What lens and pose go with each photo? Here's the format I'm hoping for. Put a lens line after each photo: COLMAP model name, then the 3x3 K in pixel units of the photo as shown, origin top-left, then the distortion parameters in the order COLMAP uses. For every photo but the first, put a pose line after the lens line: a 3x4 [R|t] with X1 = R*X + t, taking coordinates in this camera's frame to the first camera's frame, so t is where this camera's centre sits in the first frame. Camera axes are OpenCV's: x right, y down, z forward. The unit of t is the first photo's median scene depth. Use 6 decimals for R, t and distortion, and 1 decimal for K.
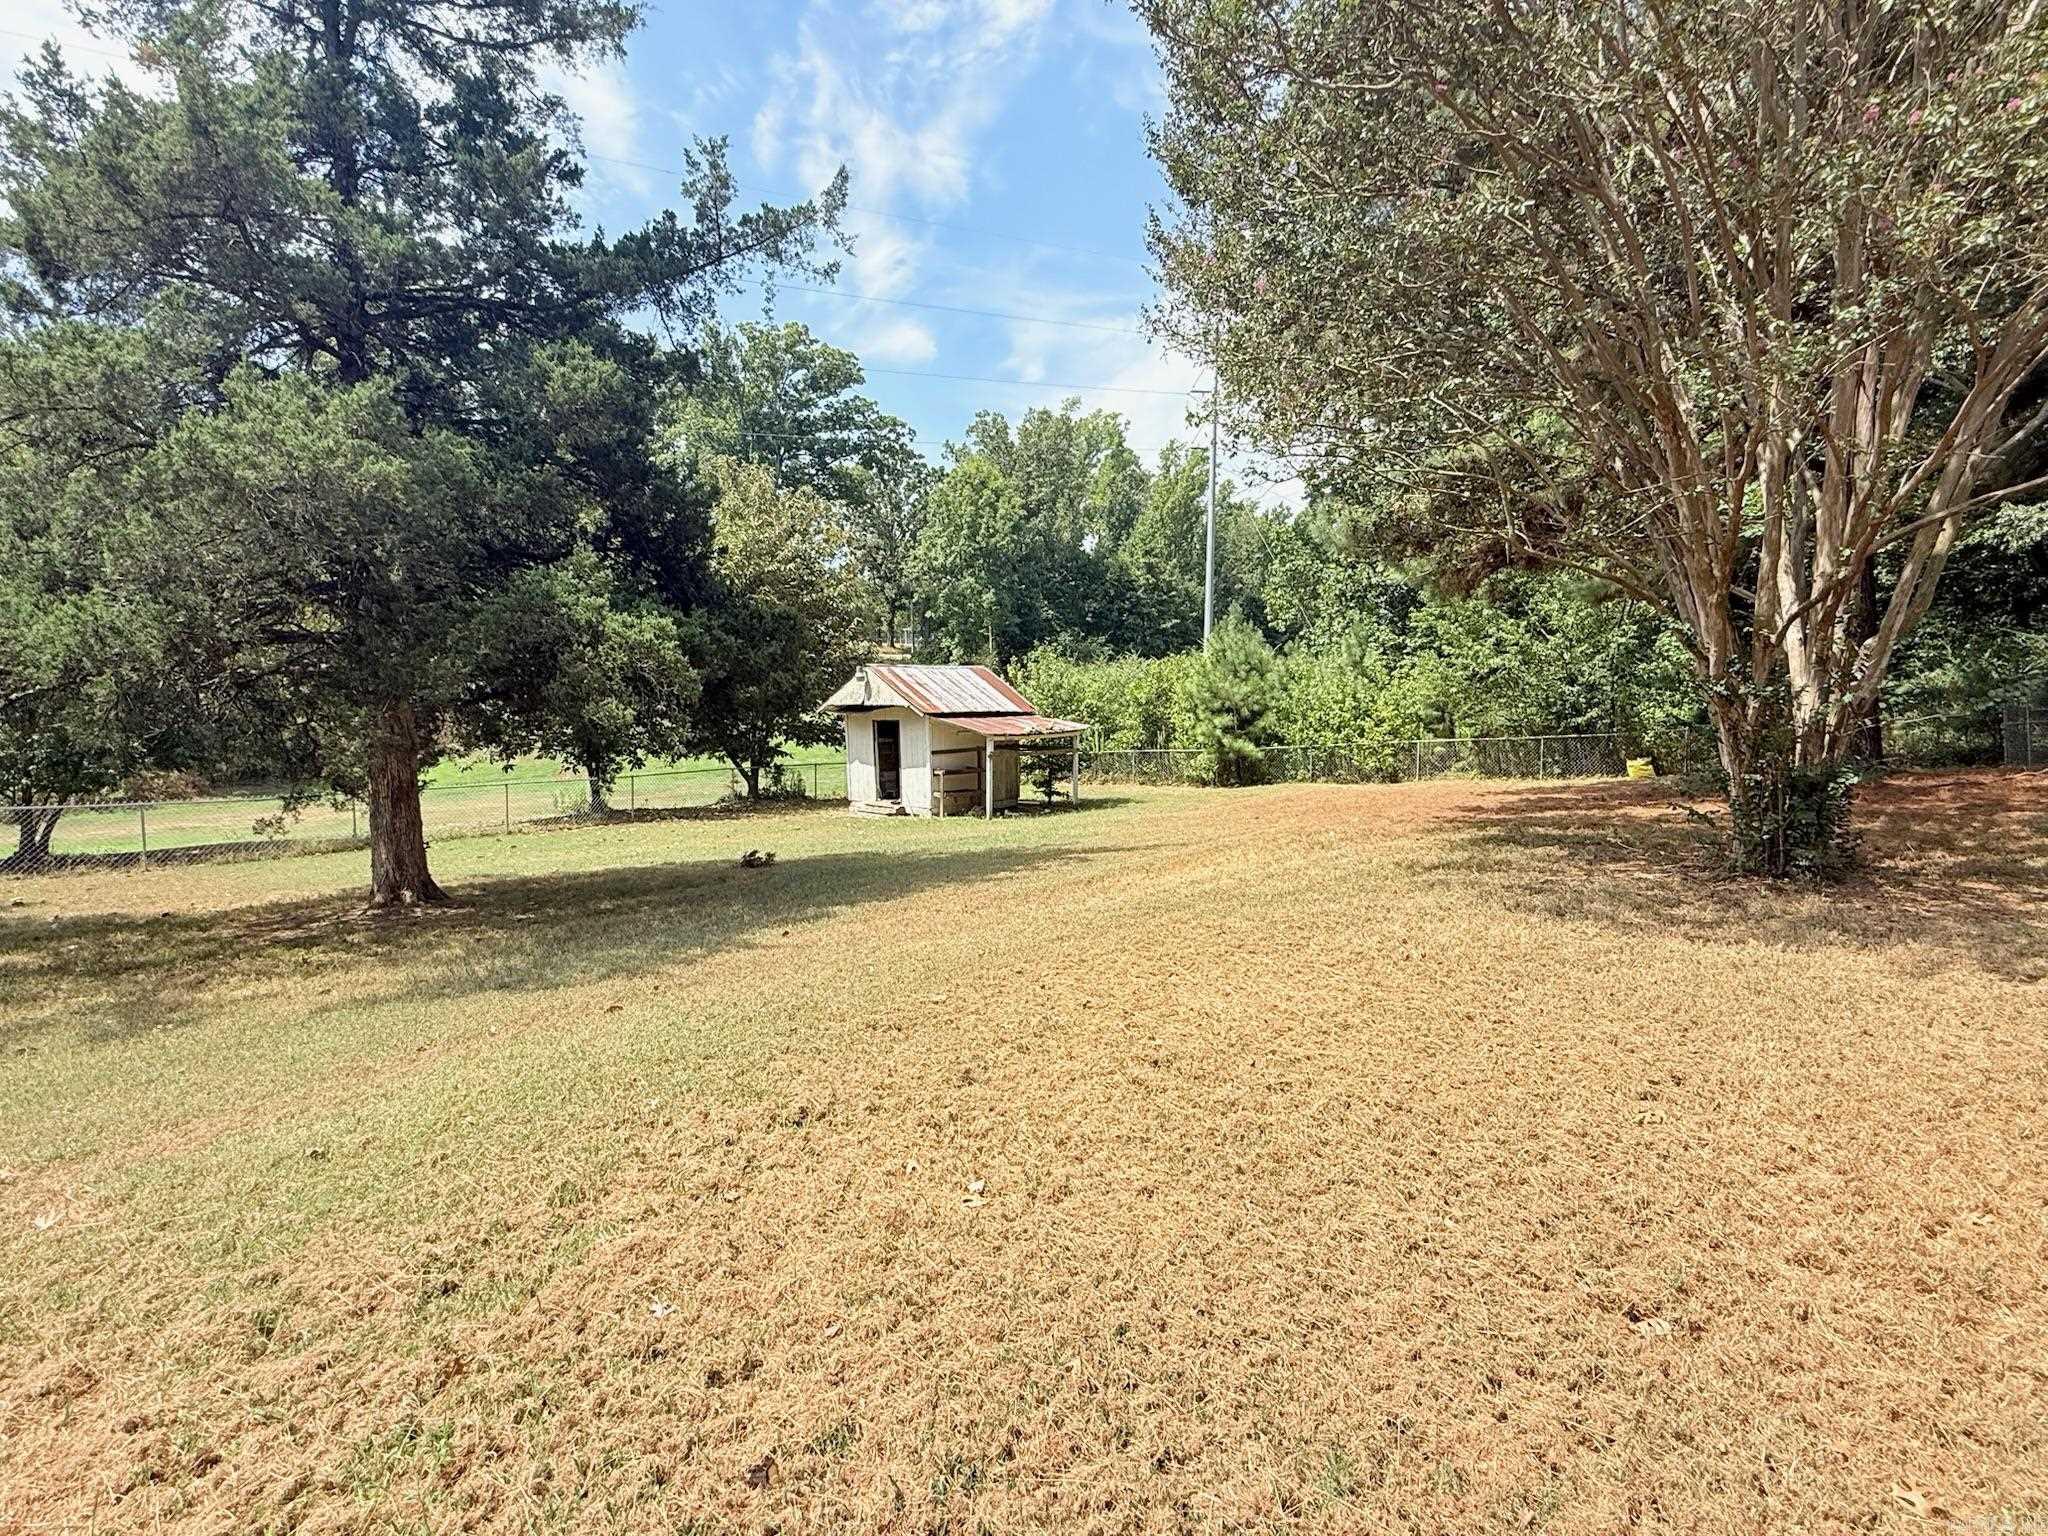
lens RADIAL K [[980.8, 0, 1025.0], [0, 980.8, 768.2], [0, 0, 1]] dist [0.001010, 0.000383]
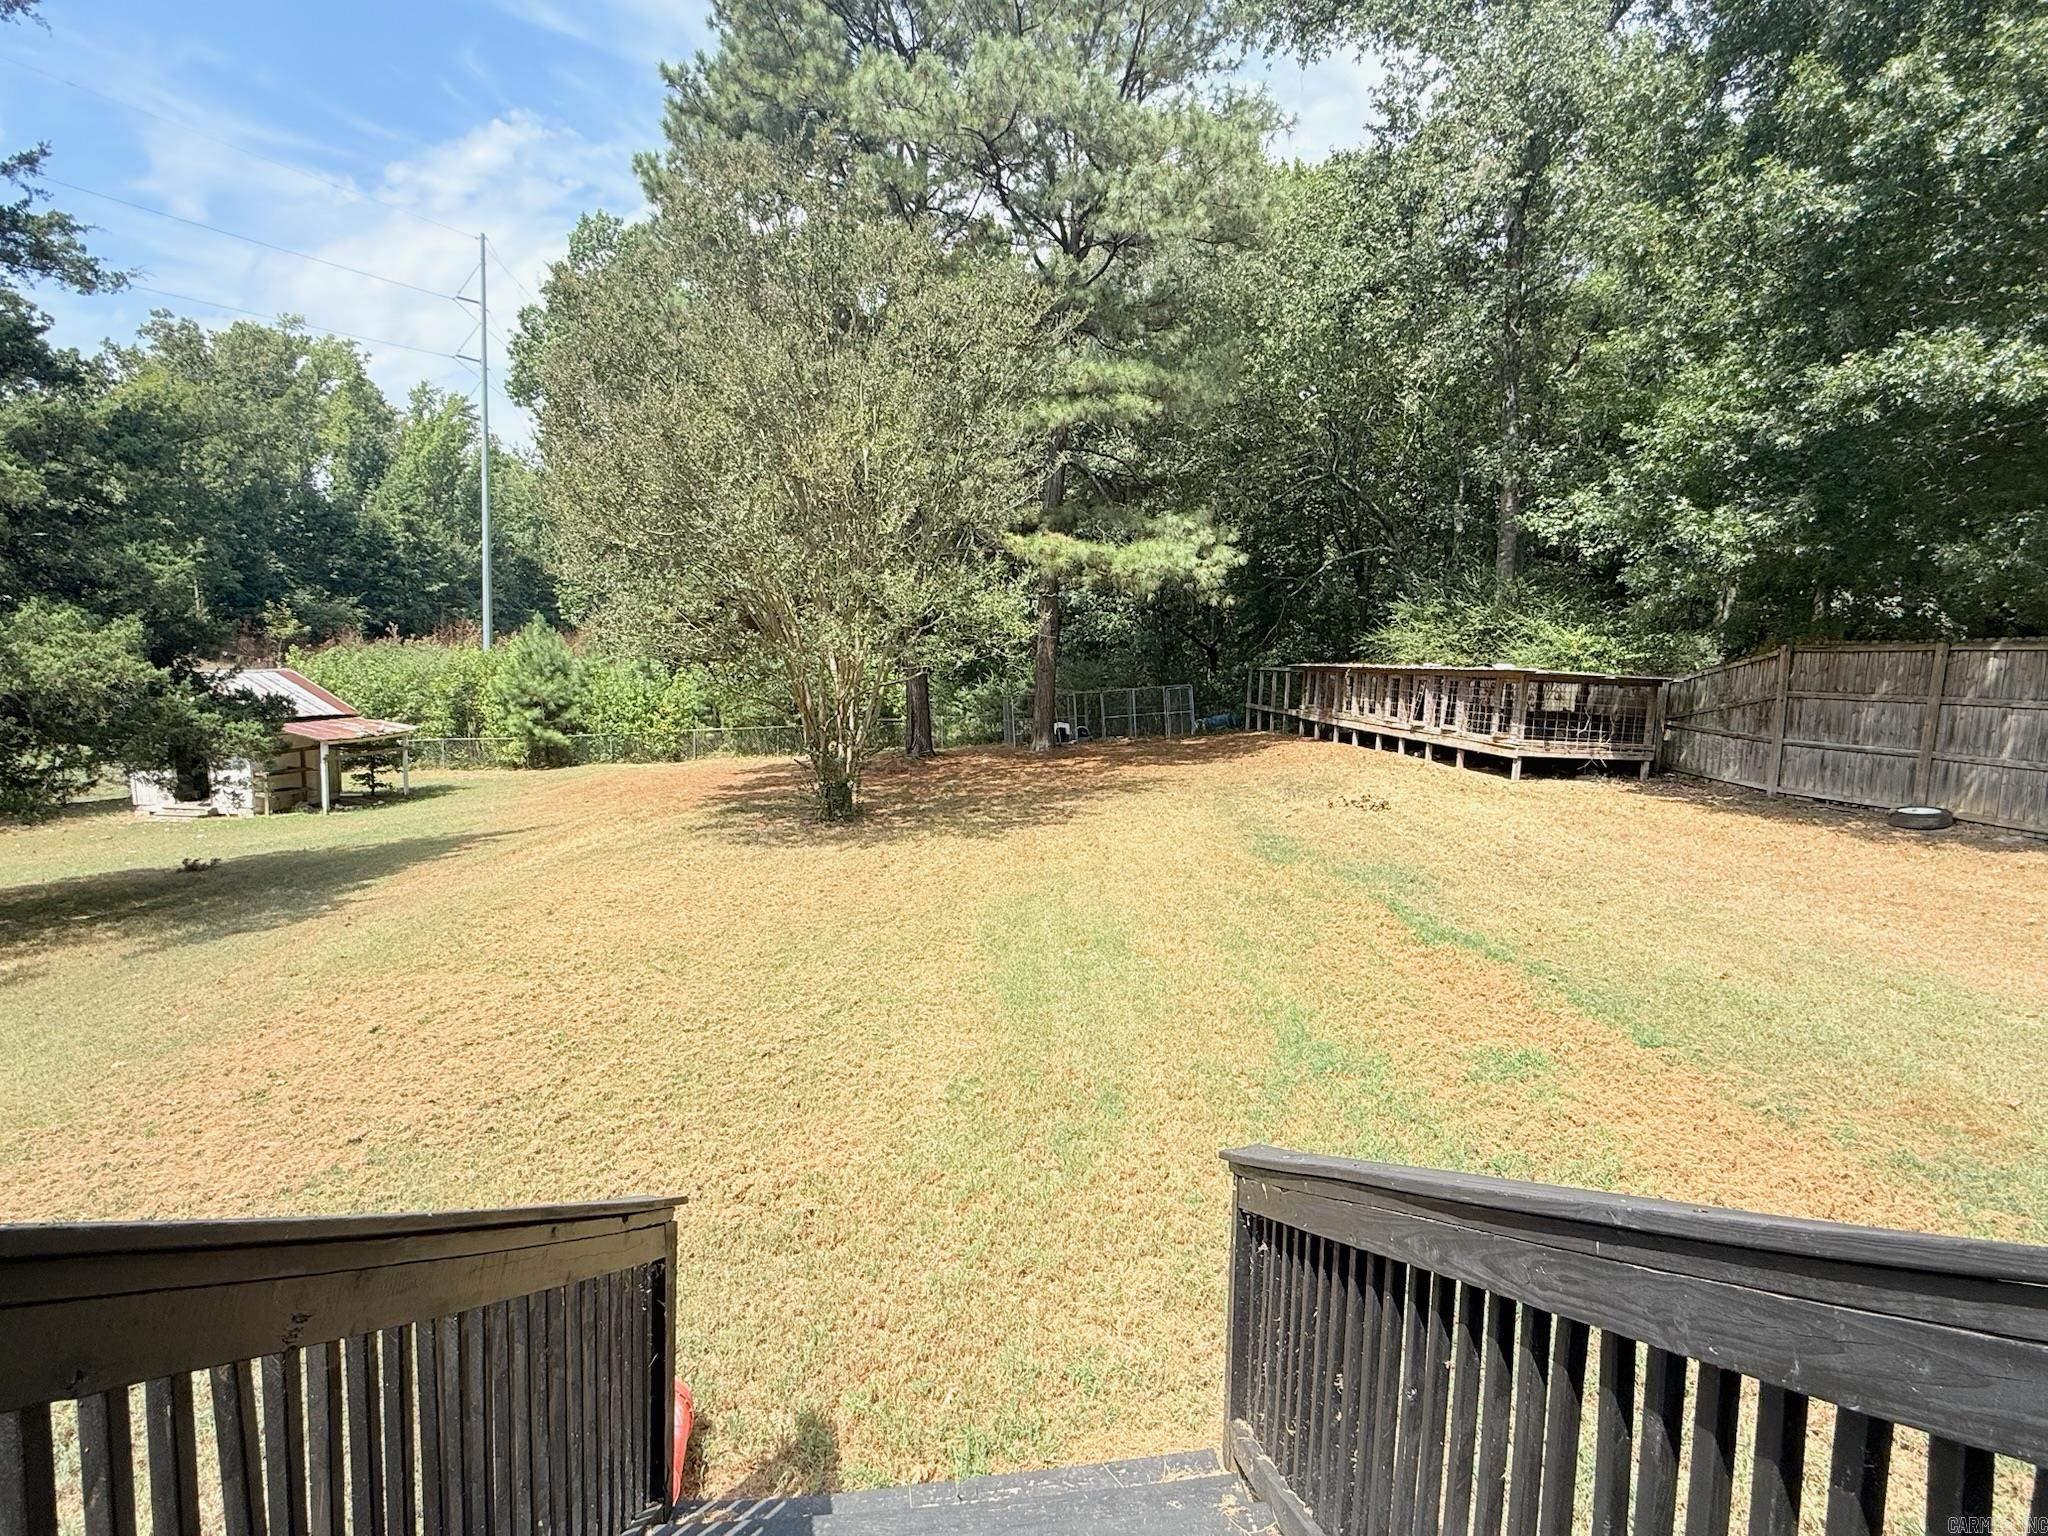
lens RADIAL K [[980.8, 0, 1025.2], [0, 980.8, 762.0], [0, 0, 1]] dist [0.001010, 0.000383]
pose [[0.762639, -0.044225, 0.645311, -0.111830], [0.017700, 0.998713, 0.047527, -0.035611], [-0.646583, -0.024824, 0.762440, -0.291601]]
